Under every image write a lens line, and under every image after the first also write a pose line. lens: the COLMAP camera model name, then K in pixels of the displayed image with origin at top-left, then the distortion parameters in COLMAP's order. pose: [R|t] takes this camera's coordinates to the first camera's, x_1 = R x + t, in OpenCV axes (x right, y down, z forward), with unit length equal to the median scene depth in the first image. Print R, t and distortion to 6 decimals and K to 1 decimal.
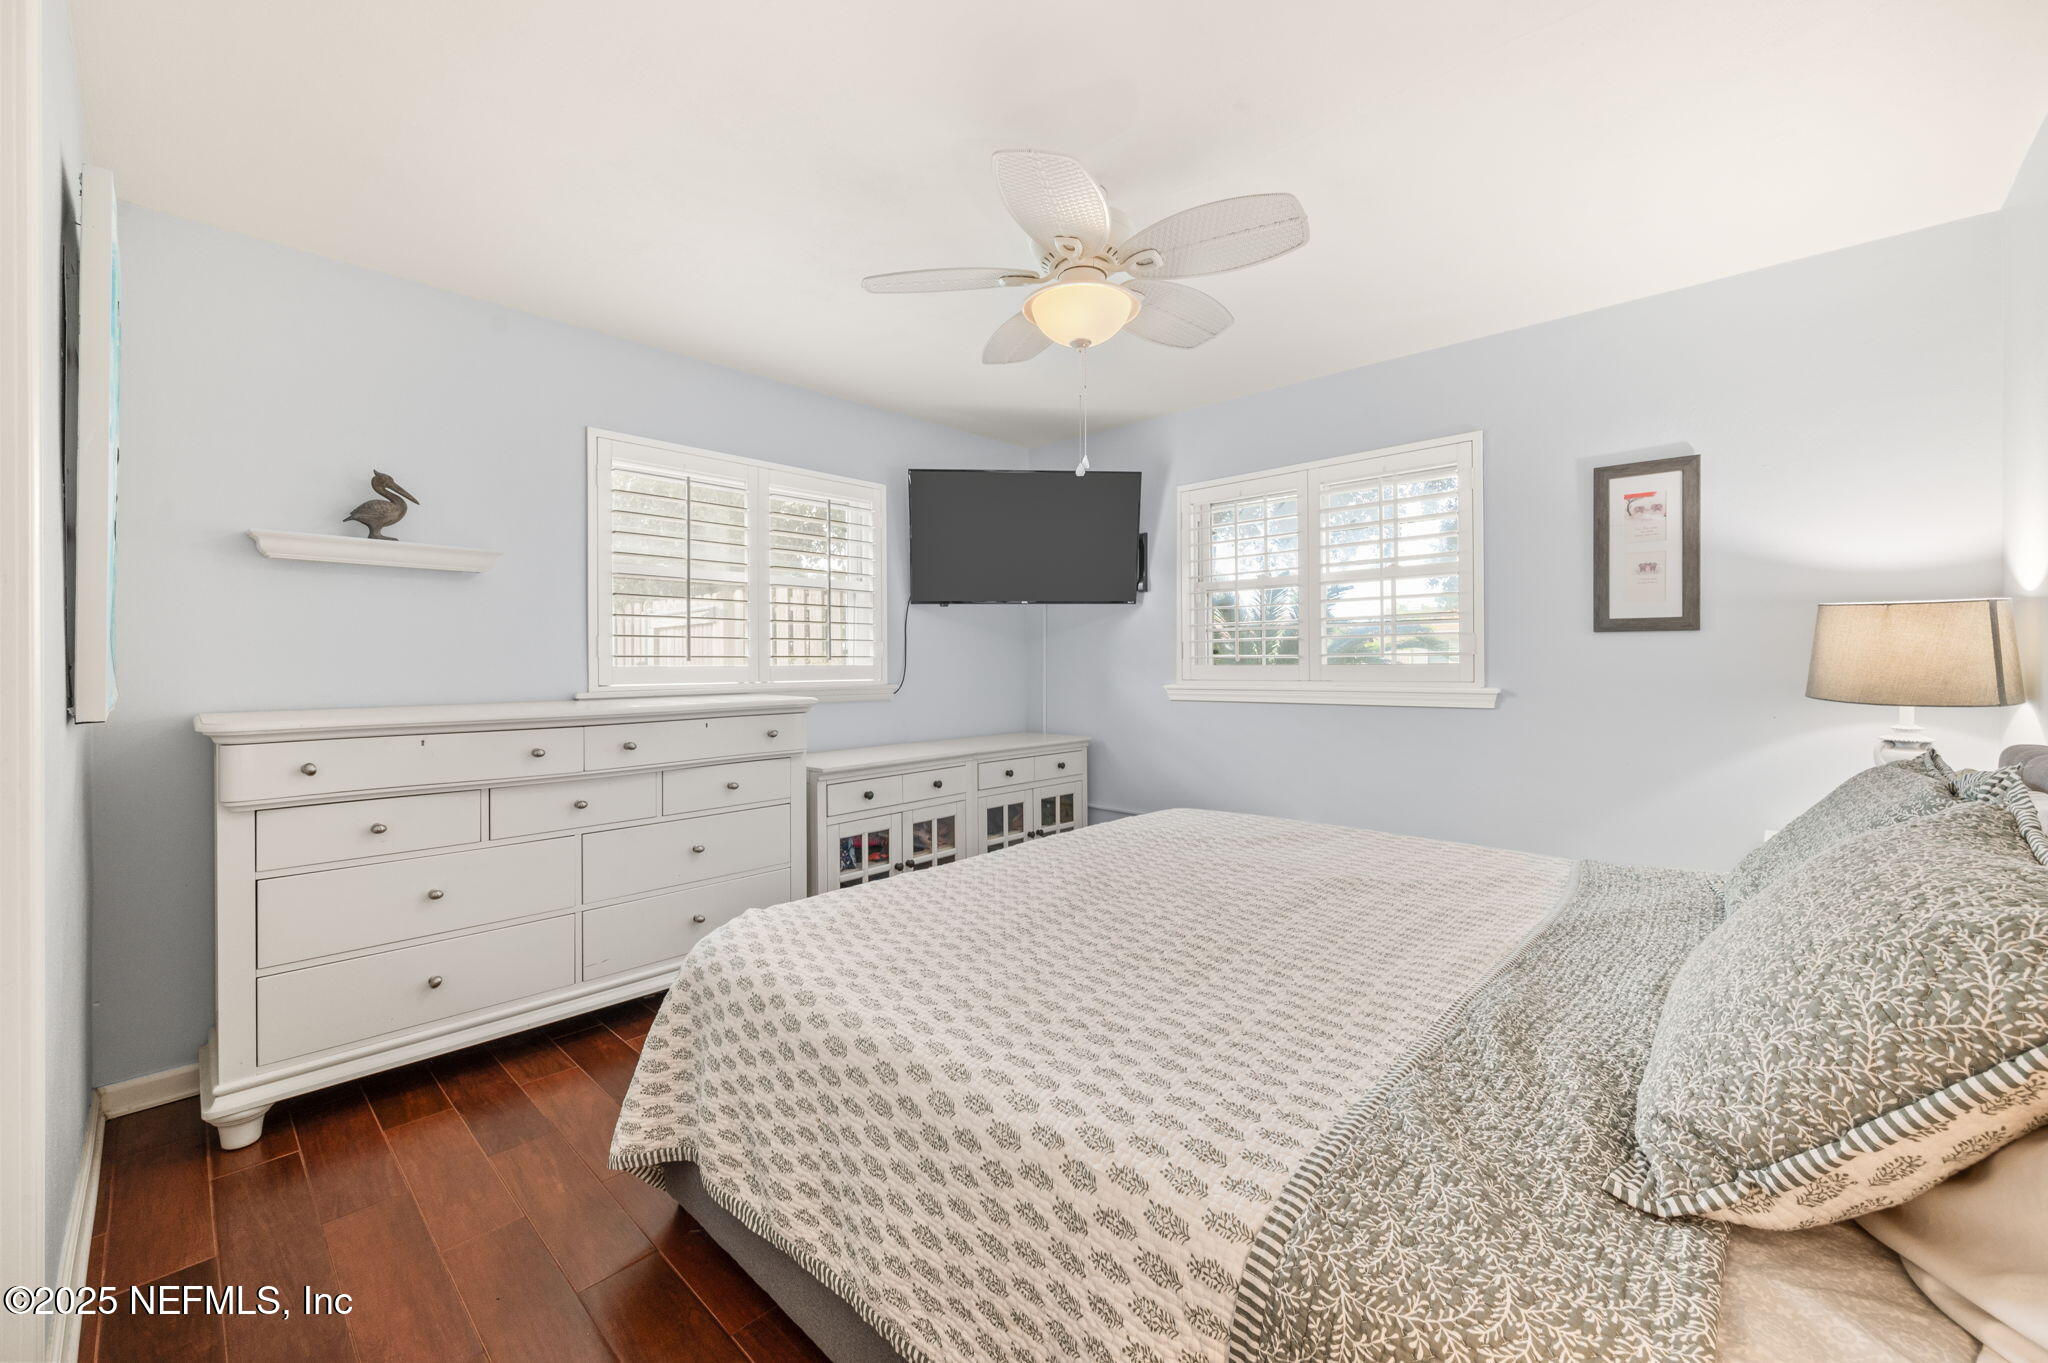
lens RADIAL K [[815.9, 0, 1032.0], [0, 815.9, 661.0], [0, 0, 1]] dist [0.000134, 0.000102]
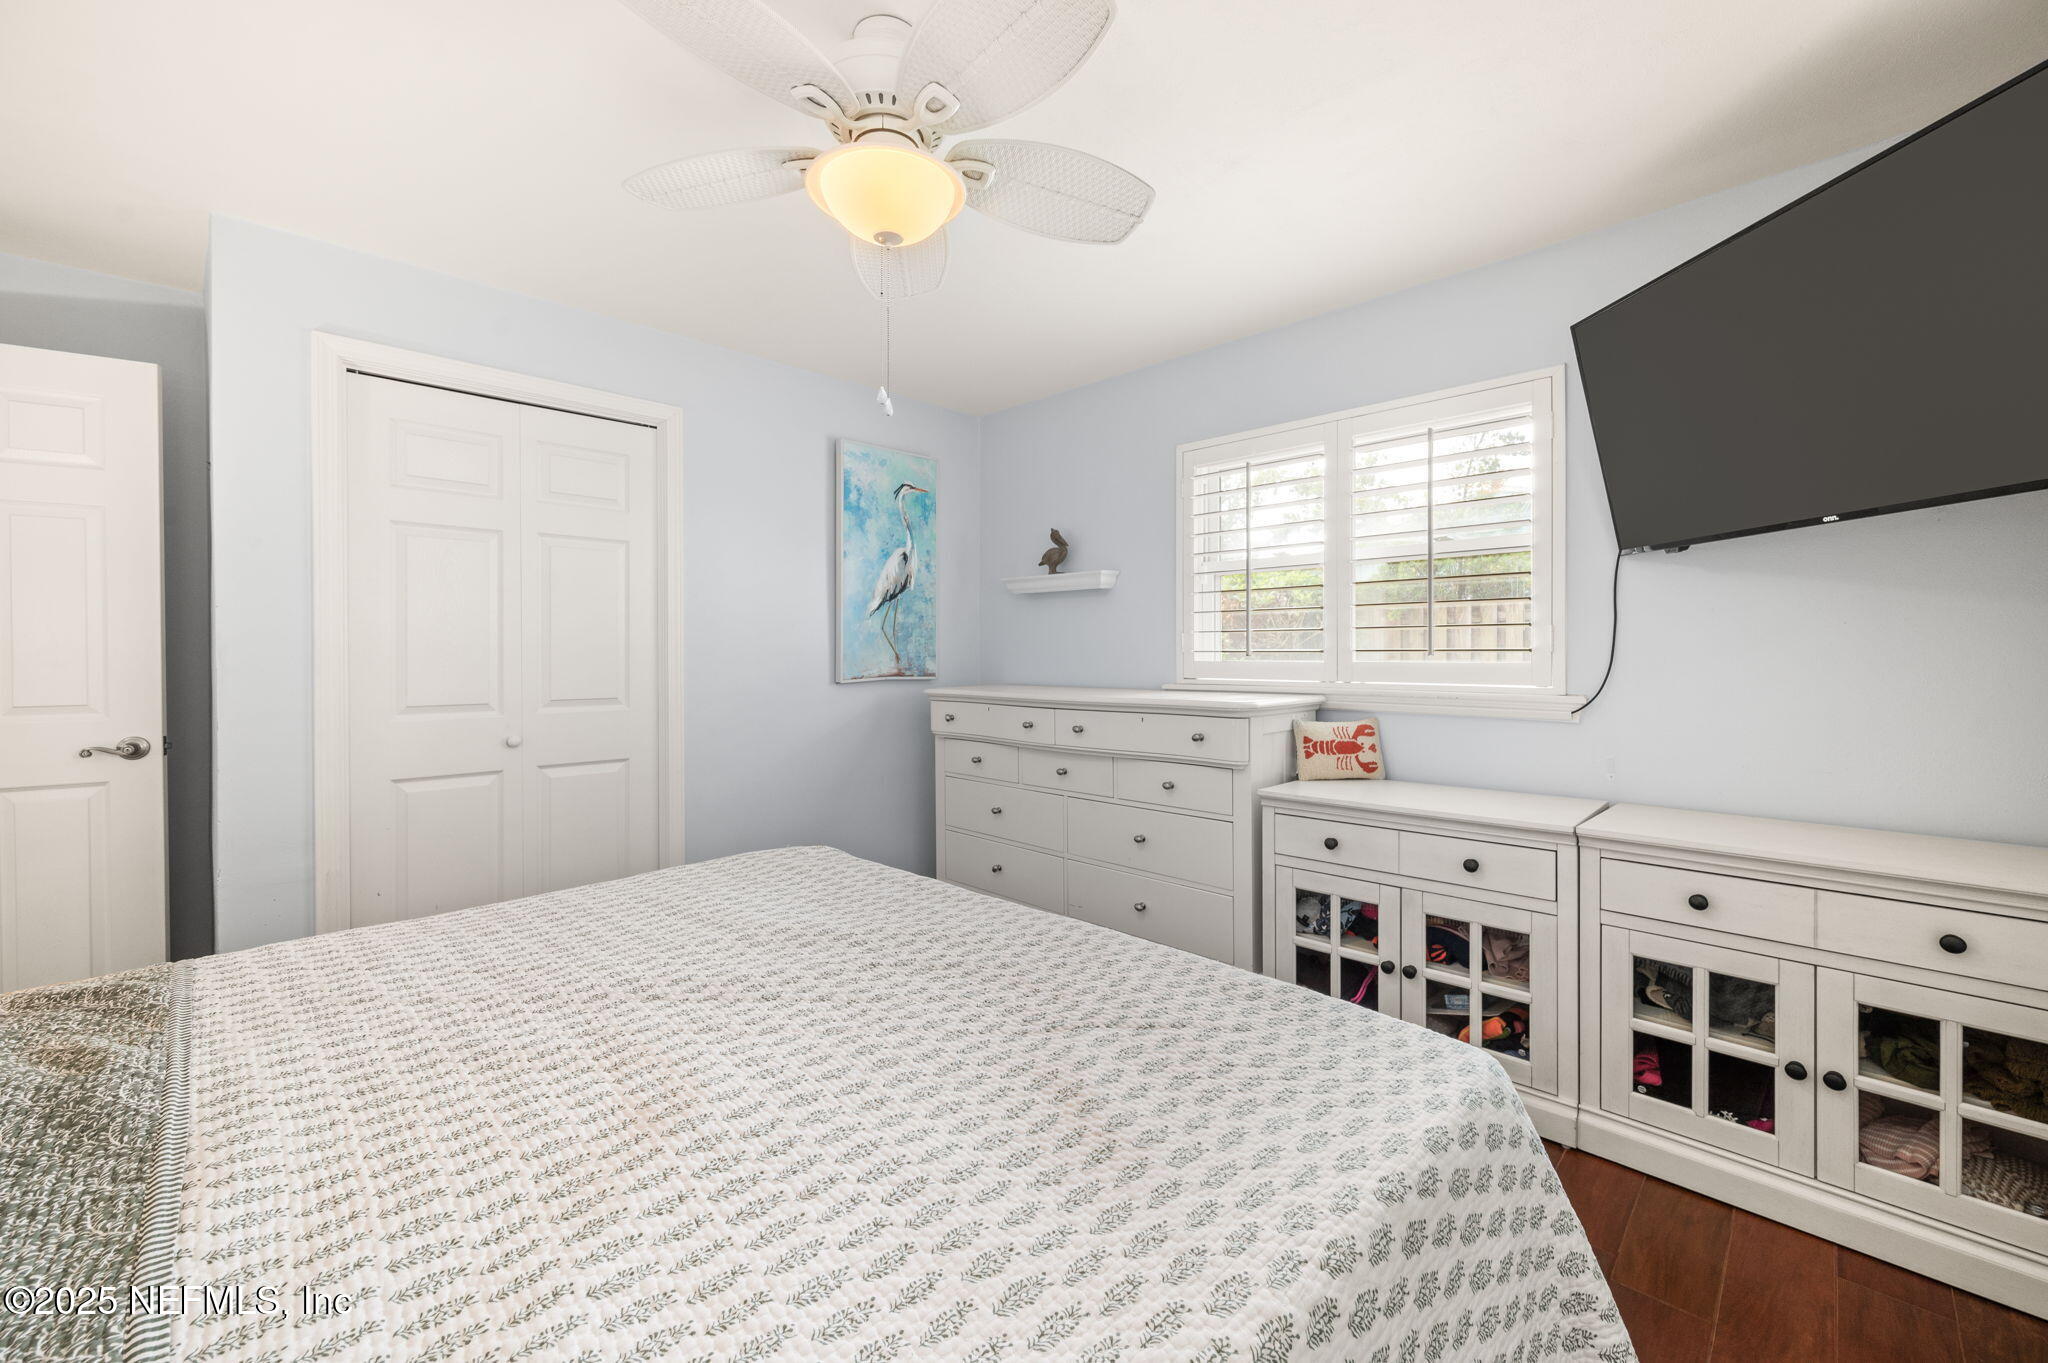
lens RADIAL K [[835.4, 0, 1029.7], [0, 835.4, 656.2], [0, 0, 1]] dist [0.078347, 0.000016]
pose [[0.007270, -0.000075, -0.999974, 0.552604], [-0.007199, 0.999974, -0.000127, 0.001115], [0.999948, 0.007200, 0.007269, 0.727573]]
